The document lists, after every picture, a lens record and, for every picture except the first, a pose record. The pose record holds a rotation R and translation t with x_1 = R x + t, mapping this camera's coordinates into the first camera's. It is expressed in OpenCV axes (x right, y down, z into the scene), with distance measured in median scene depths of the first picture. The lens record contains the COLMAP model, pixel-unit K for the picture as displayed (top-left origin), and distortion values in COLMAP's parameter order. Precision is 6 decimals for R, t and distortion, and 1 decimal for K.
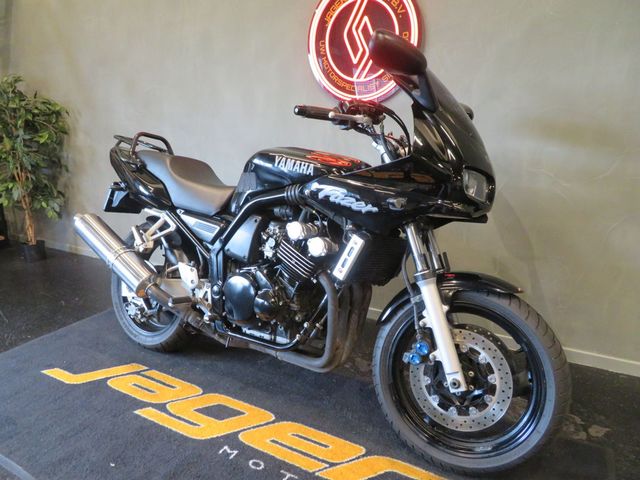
lens RADIAL K [[455.2, 0, 324.1], [0, 455.2, 244.1], [0, 0, 1]] dist [0.001773, -0.008078]
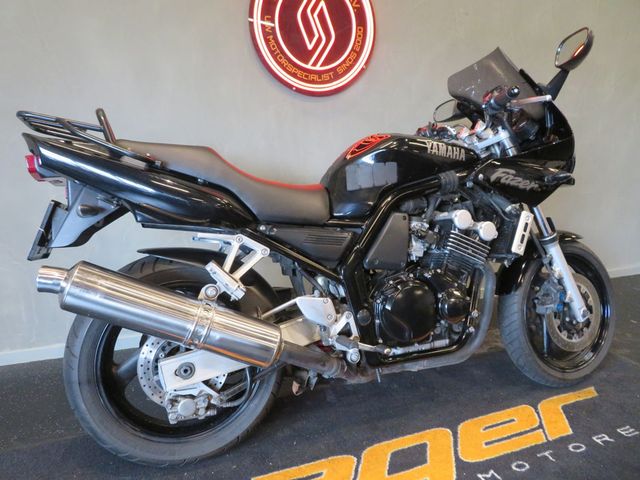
lens RADIAL K [[455.2, 0, 320.6], [0, 455.2, 242.2], [0, 0, 1]] dist [0.001773, -0.008078]
pose [[0.615143, -0.161866, 0.771621, -0.987554], [0.184922, 0.981018, 0.058370, -0.092291], [-0.766422, 0.106784, 0.633399, 0.632953]]
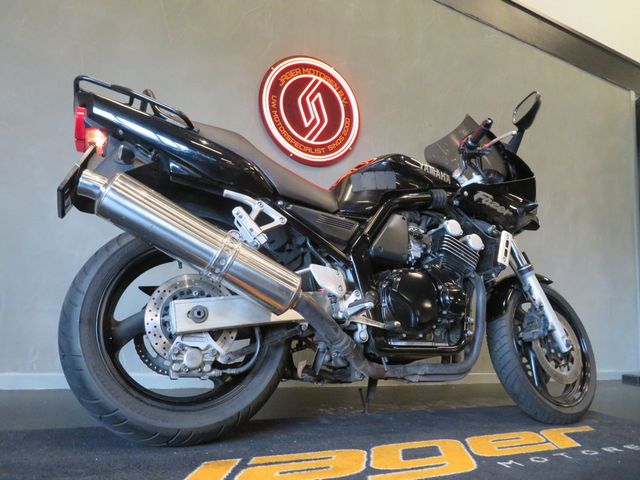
lens RADIAL K [[455.2, 0, 323.3], [0, 455.2, 244.2], [0, 0, 1]] dist [0.001773, -0.008078]
pose [[0.520430, 0.167926, 0.837229, -1.101273], [0.157618, 0.944733, -0.287466, 0.263474], [-0.839231, 0.281568, 0.465200, 0.774993]]
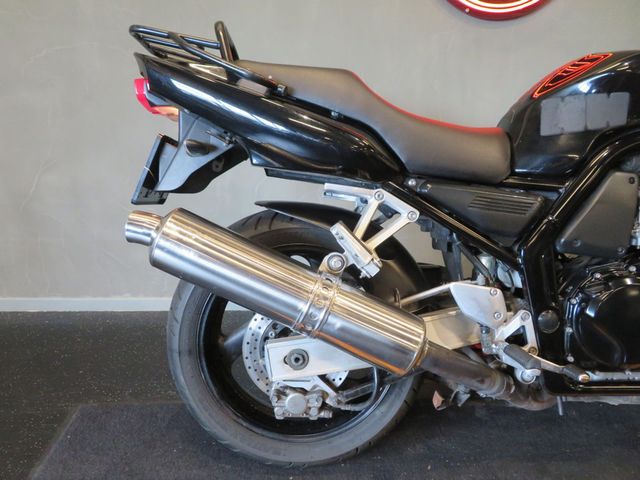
lens RADIAL K [[455.2, 0, 321.4], [0, 455.2, 242.5], [0, 0, 1]] dist [0.001773, -0.008078]
pose [[0.832949, -0.146793, 0.533523, -0.839636], [0.123426, 0.989167, 0.079464, -0.072596], [-0.539409, -0.000339, 0.842044, 0.795672]]
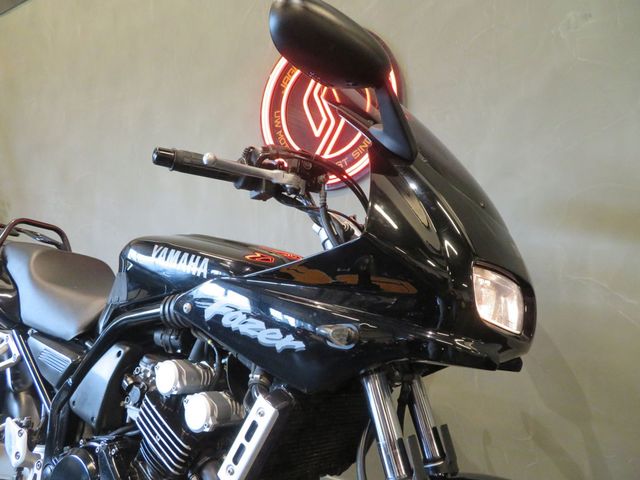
lens RADIAL K [[455.2, 0, 321.5], [0, 455.2, 244.2], [0, 0, 1]] dist [0.001773, -0.008078]
pose [[0.999792, 0.016175, -0.012426, 0.125231], [-0.018668, 0.971118, -0.237870, -0.058265], [0.008219, 0.238053, 0.971217, 0.433961]]
